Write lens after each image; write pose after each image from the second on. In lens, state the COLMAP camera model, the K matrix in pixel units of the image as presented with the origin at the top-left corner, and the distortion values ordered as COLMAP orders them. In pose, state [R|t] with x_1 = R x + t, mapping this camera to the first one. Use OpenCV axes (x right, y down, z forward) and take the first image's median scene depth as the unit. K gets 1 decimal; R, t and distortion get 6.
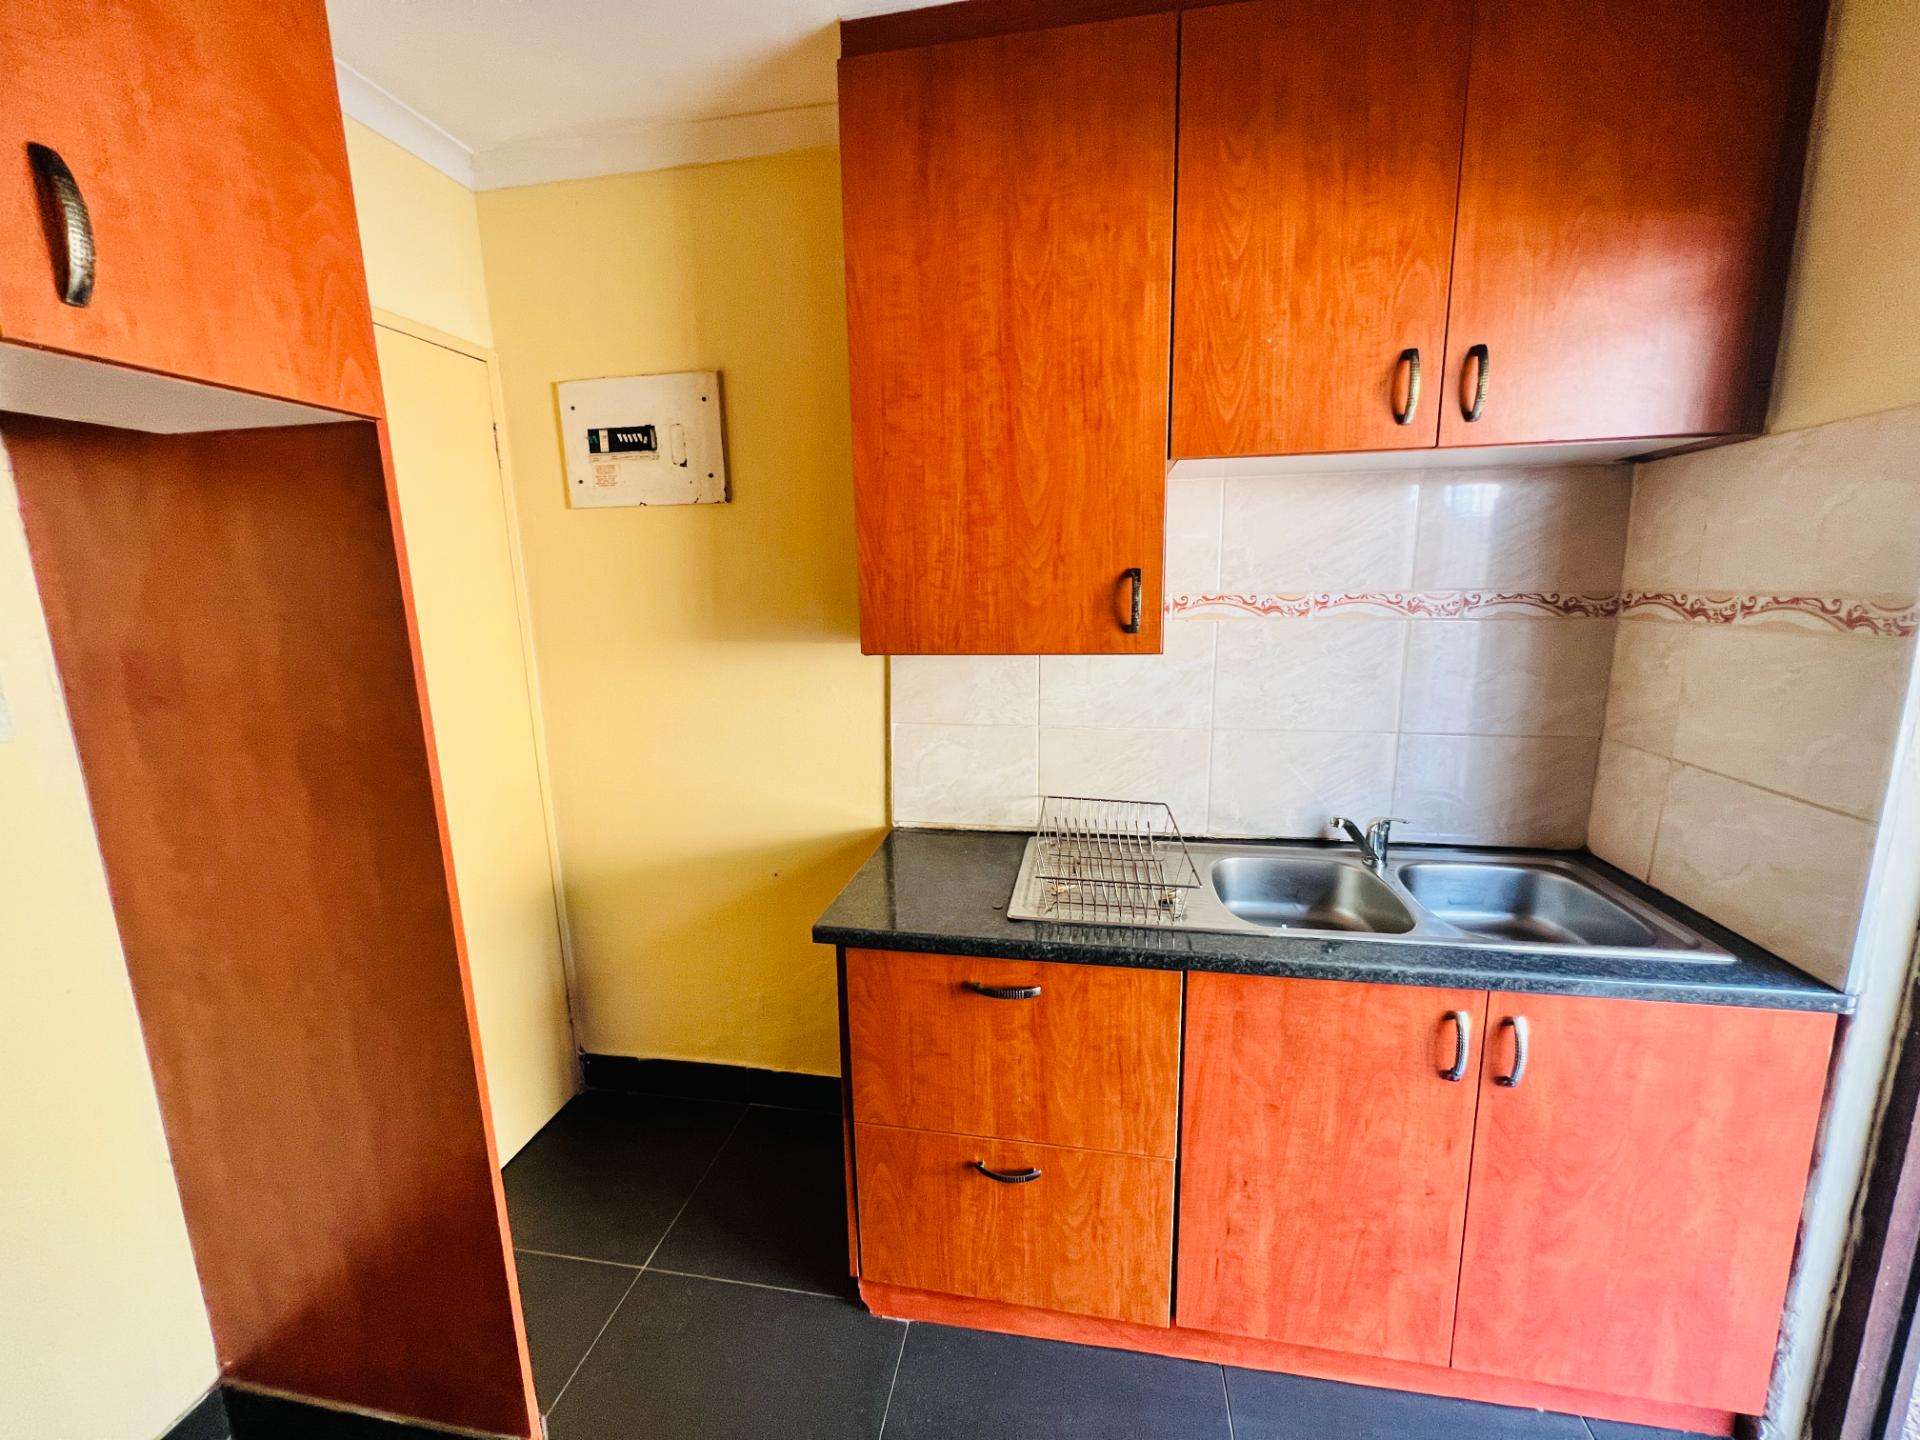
lens RADIAL K [[768.9, 0, 958.2], [0, 768.9, 717.5], [0, 0, 1]] dist [-0.001730, 0.000234]
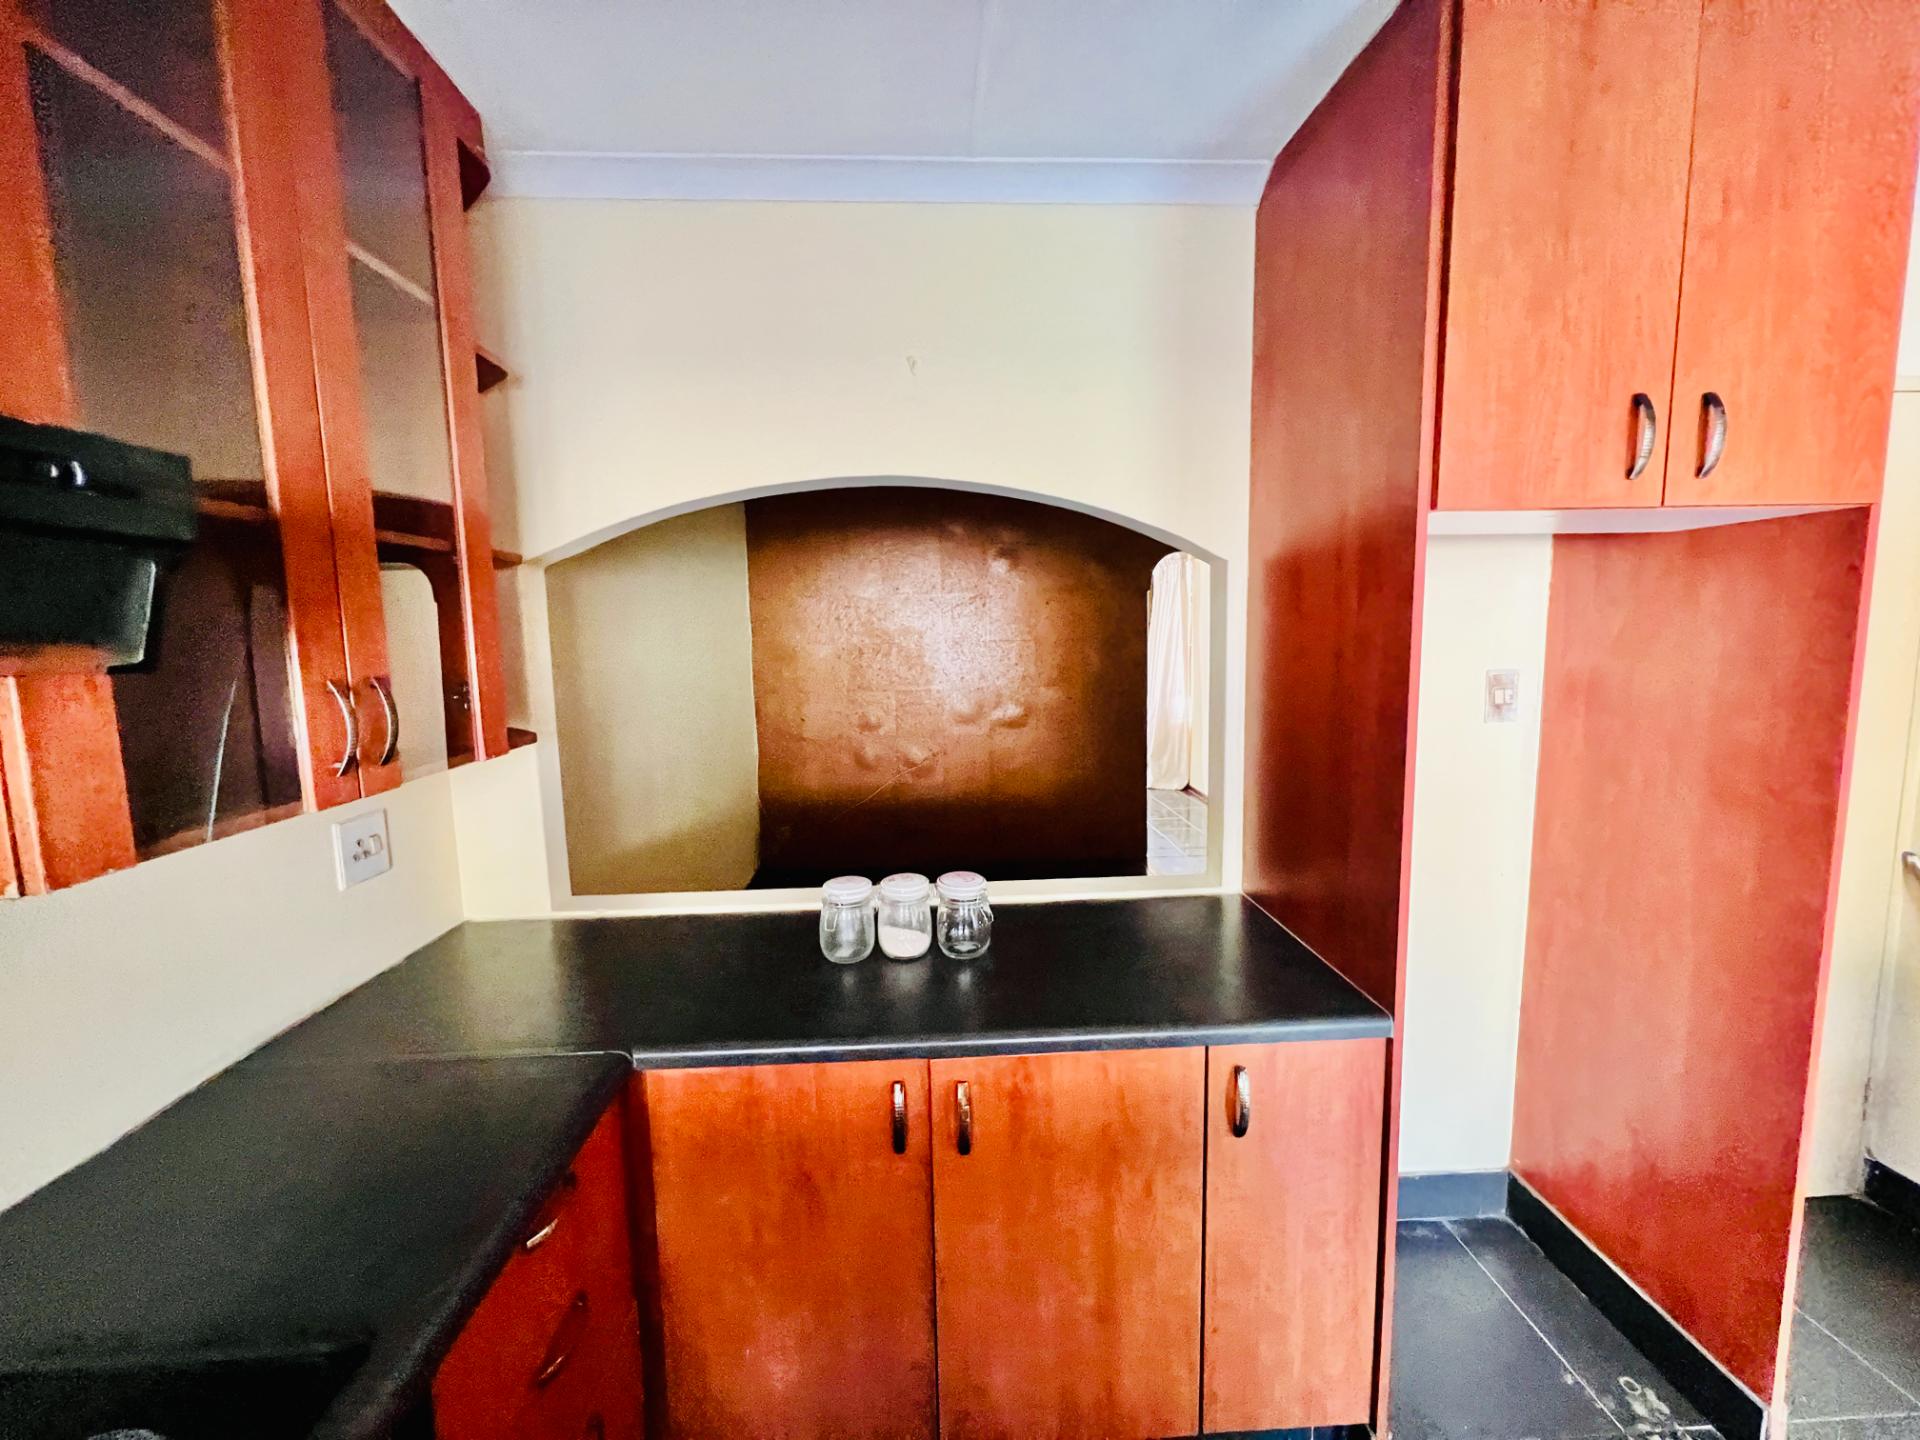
lens RADIAL K [[768.9, 0, 958.2], [0, 768.9, 717.5], [0, 0, 1]] dist [-0.001730, 0.000234]
pose [[0.217911, 0.130297, -0.967232, 0.118936], [-0.164340, 0.981796, 0.095234, 0.054743], [0.962033, 0.138202, 0.235357, -0.492610]]
